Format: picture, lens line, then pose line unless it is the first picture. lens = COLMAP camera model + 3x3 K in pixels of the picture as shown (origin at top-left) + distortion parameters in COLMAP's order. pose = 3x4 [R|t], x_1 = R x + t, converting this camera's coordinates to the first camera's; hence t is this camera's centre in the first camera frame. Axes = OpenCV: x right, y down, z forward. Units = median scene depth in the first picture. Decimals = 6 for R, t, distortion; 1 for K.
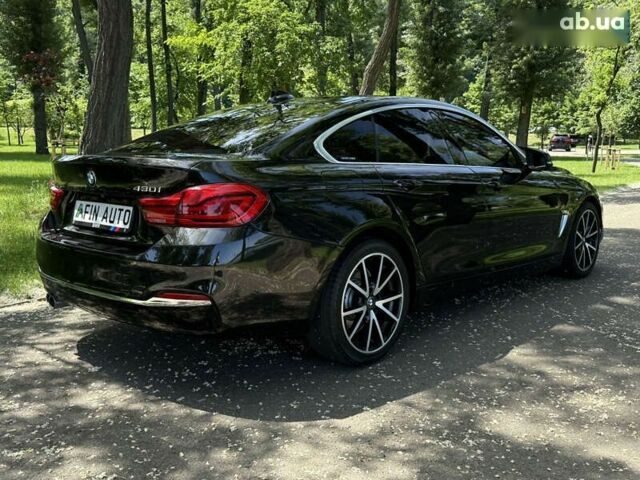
lens RADIAL K [[636.7, 0, 314.6], [0, 636.7, 236.3], [0, 0, 1]] dist [0.178439, -0.435076]
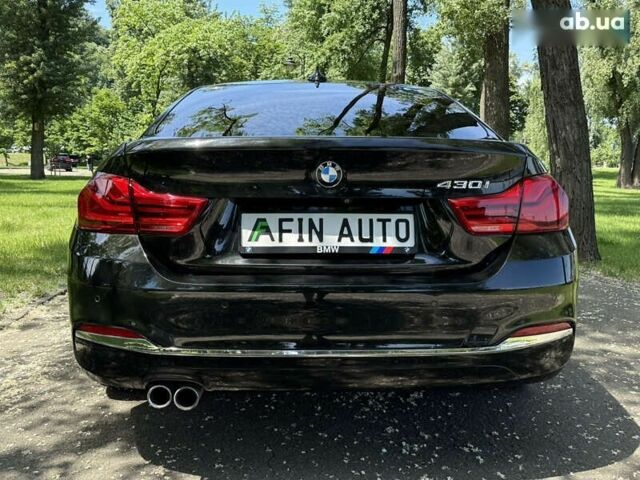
lens RADIAL K [[636.7, 0, 314.6], [0, 636.7, 236.3], [0, 0, 1]] dist [0.178439, -0.435076]
pose [[0.729347, -0.070231, 0.680530, -0.747849], [0.091424, 0.995801, 0.004784, -0.032307], [-0.678008, 0.058727, 0.732705, 0.533547]]
